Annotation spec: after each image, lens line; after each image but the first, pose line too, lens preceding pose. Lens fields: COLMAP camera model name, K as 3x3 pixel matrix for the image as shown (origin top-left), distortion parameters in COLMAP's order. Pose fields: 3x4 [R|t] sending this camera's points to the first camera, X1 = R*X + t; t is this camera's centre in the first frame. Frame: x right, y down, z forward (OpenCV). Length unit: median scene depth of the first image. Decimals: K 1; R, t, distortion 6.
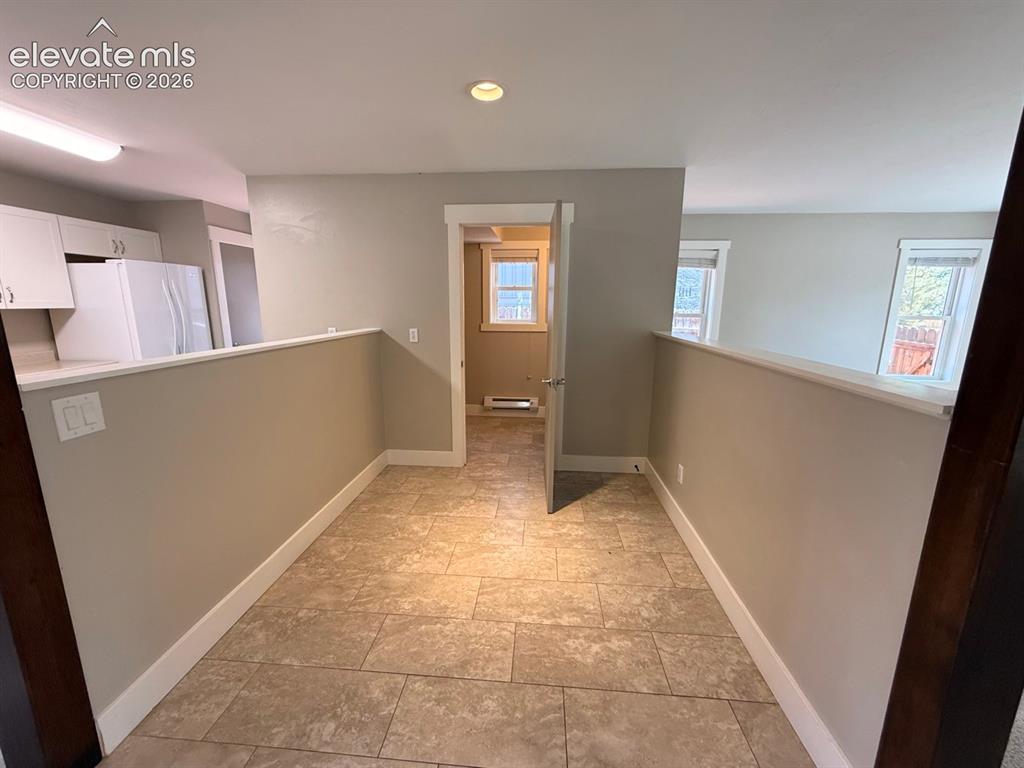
lens RADIAL K [[408.7, 0, 508.1], [0, 408.7, 383.5], [0, 0, 1]] dist [-0.000247, -0.000751]
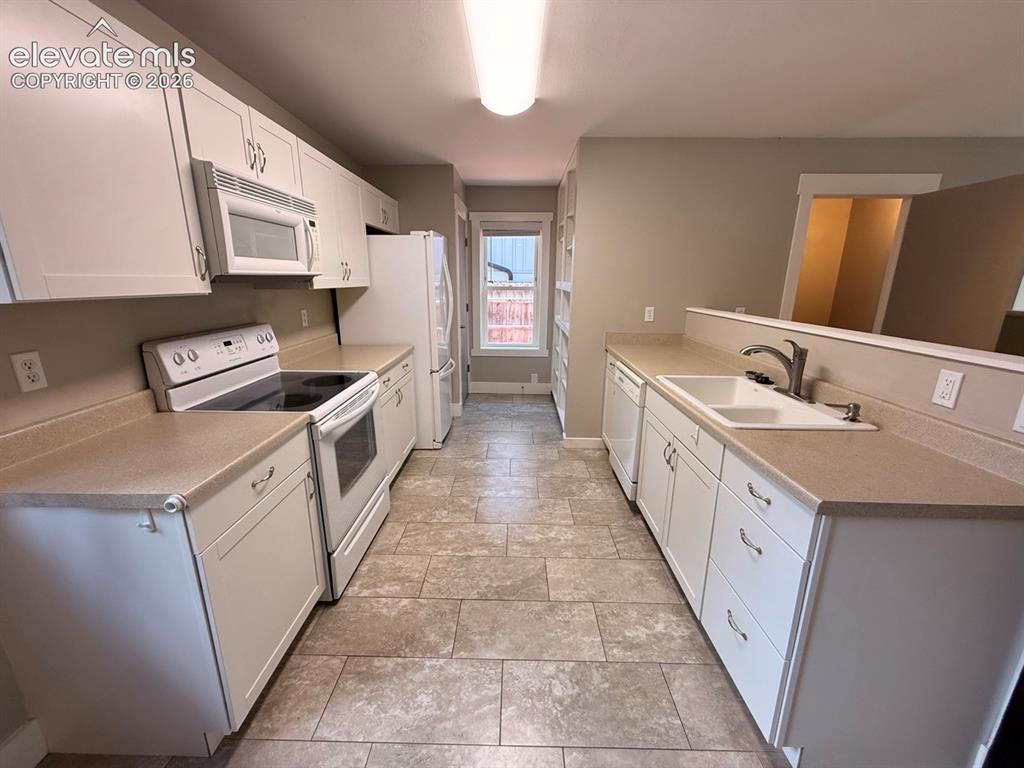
lens RADIAL K [[408.7, 0, 511.5], [0, 408.7, 387.3], [0, 0, 1]] dist [-0.000247, -0.000751]
pose [[0.997580, -0.019243, 0.066808, -0.816668], [0.014807, 0.997692, 0.066269, -0.019263], [-0.067929, -0.065120, 0.995563, 0.076972]]
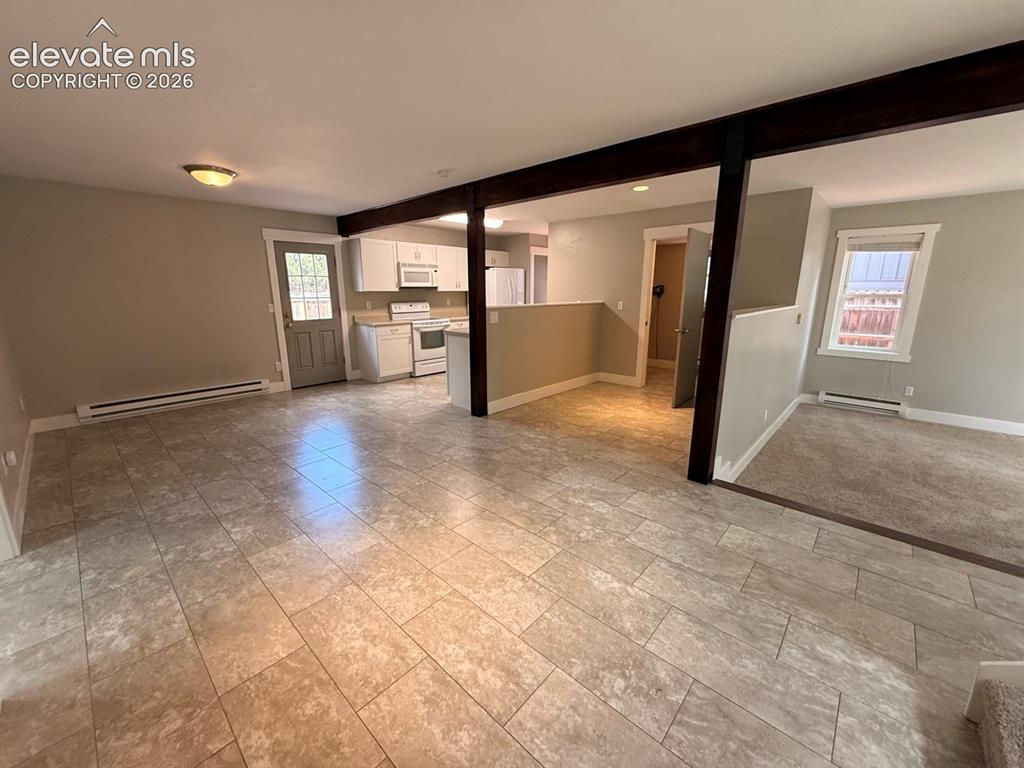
lens RADIAL K [[408.7, 0, 507.5], [0, 408.7, 381.0], [0, 0, 1]] dist [-0.000247, -0.000751]
pose [[0.786890, 0.127354, -0.603809, 0.469327], [-0.111763, 0.991703, 0.063516, 0.139704], [0.606888, 0.017504, 0.794594, -0.644219]]
